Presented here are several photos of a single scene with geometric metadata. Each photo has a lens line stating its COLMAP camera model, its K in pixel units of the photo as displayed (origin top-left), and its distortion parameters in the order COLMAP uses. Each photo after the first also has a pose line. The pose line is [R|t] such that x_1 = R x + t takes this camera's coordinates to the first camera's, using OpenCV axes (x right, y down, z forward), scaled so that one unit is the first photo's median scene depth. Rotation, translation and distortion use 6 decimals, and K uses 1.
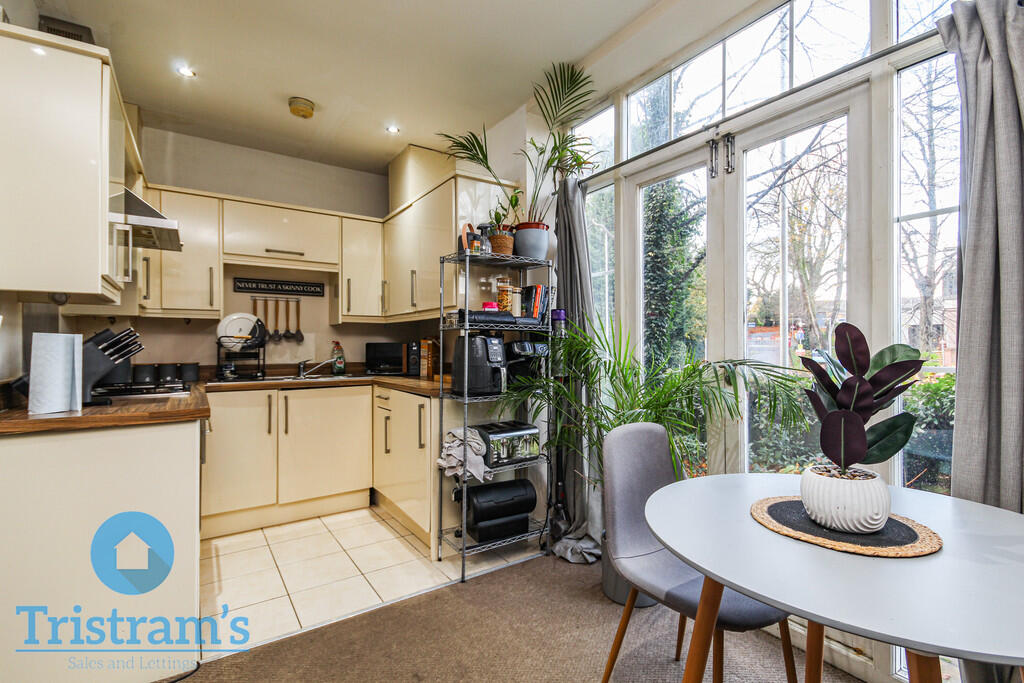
lens RADIAL K [[489.9, 0, 516.7], [0, 489.9, 344.0], [0, 0, 1]] dist [0.018505, 0.000240]
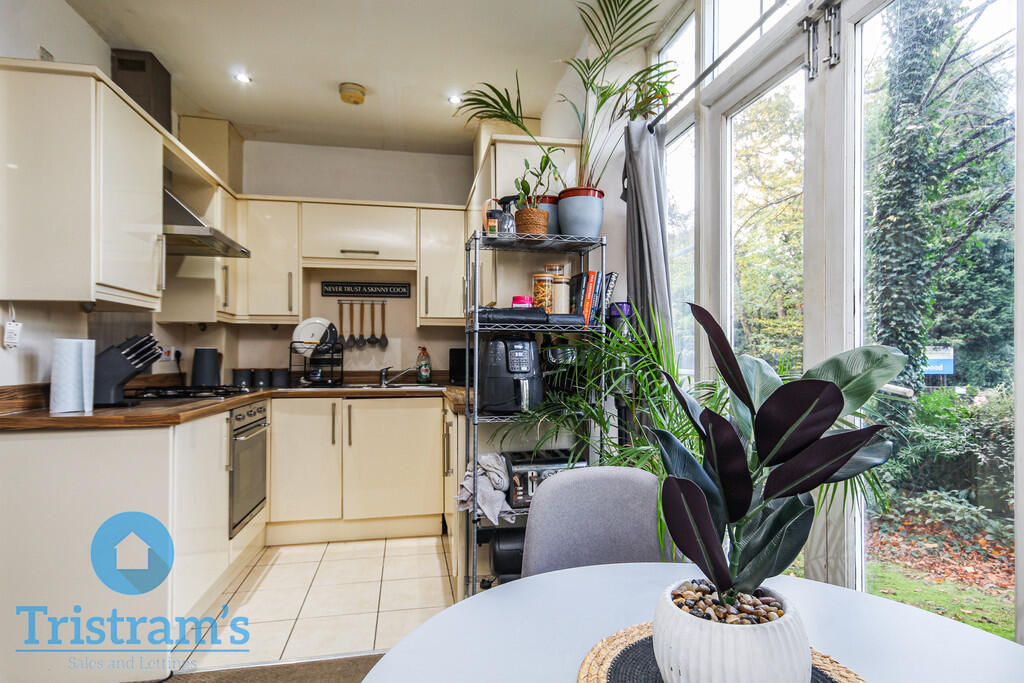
lens RADIAL K [[566.7, 0, 512.1], [0, 566.7, 351.8], [0, 0, 1]] dist [0.020146, 0.000257]
pose [[0.913331, 0.002063, -0.407213, 0.255555], [-0.001467, 0.999997, 0.001774, 0.001765], [0.407216, -0.001023, 0.913331, 0.139075]]
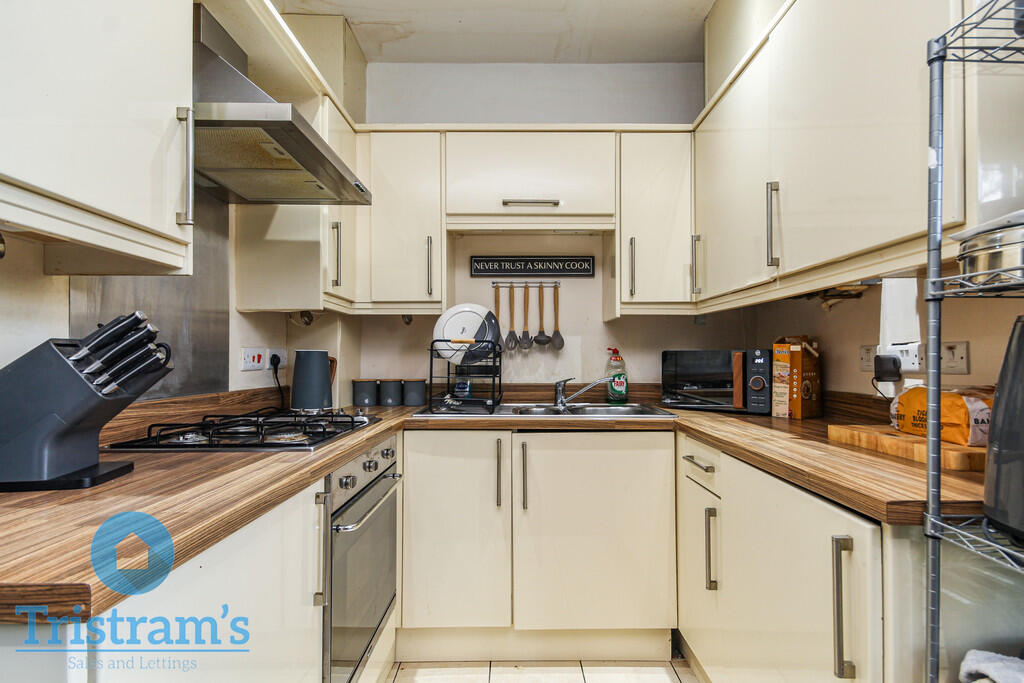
lens RADIAL K [[478.7, 0, 512.7], [0, 478.7, 350.7], [0, 0, 1]] dist [0.010020, 0.000131]
pose [[0.829453, -0.005559, -0.558548, -0.169462], [0.000541, 0.999958, -0.009149, 0.003460], [0.558576, 0.007287, 0.829421, 0.533450]]
